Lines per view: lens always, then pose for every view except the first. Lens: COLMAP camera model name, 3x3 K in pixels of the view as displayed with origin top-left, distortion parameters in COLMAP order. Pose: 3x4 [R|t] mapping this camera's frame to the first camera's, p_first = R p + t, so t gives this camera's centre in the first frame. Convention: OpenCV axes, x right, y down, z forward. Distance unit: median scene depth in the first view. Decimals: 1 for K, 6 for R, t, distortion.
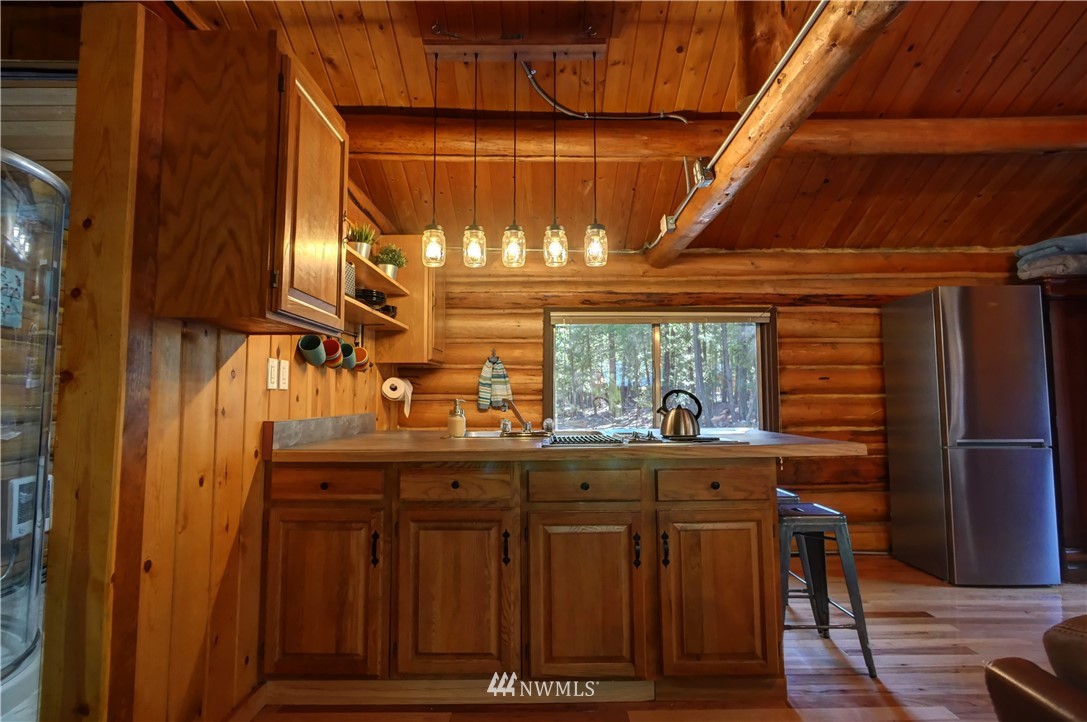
lens RADIAL K [[595.6, 0, 545.6], [0, 595.6, 356.2], [0, 0, 1]] dist [-0.001704, 0.001120]
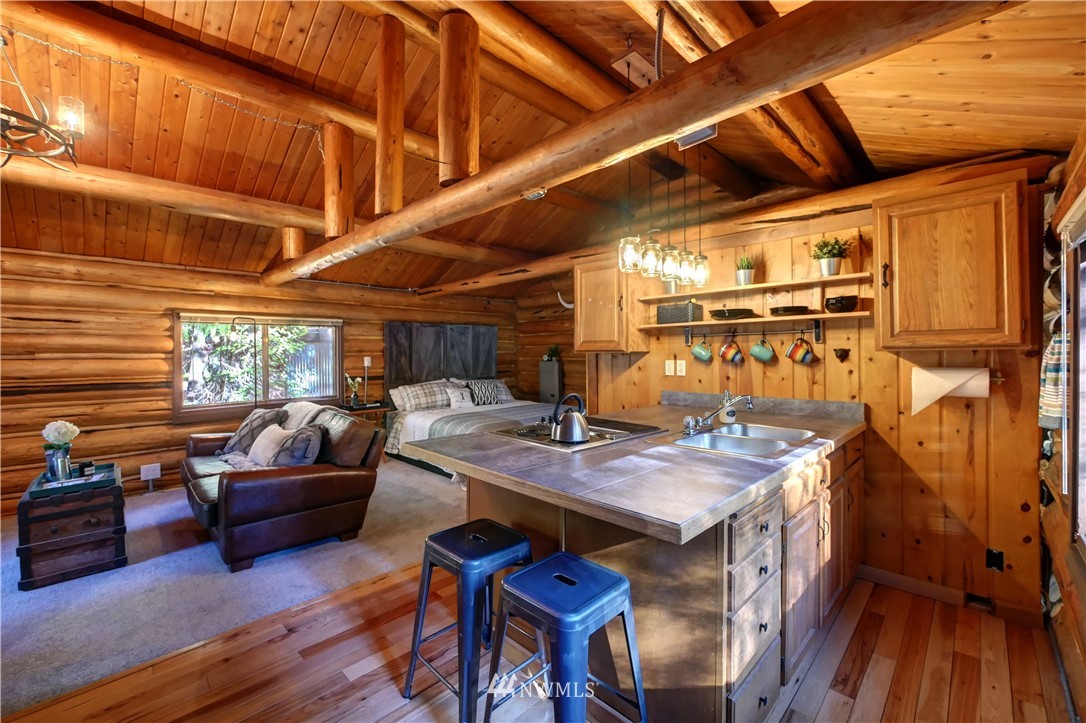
lens RADIAL K [[447.9, 0, 545.1], [0, 447.9, 354.2], [0, 0, 1]] dist [-0.008992, 0.000559]
pose [[-0.705331, 0.010734, -0.708797, 0.895047], [0.058382, 0.997368, -0.042993, 0.022887], [0.706470, -0.071705, -0.704101, 1.704549]]
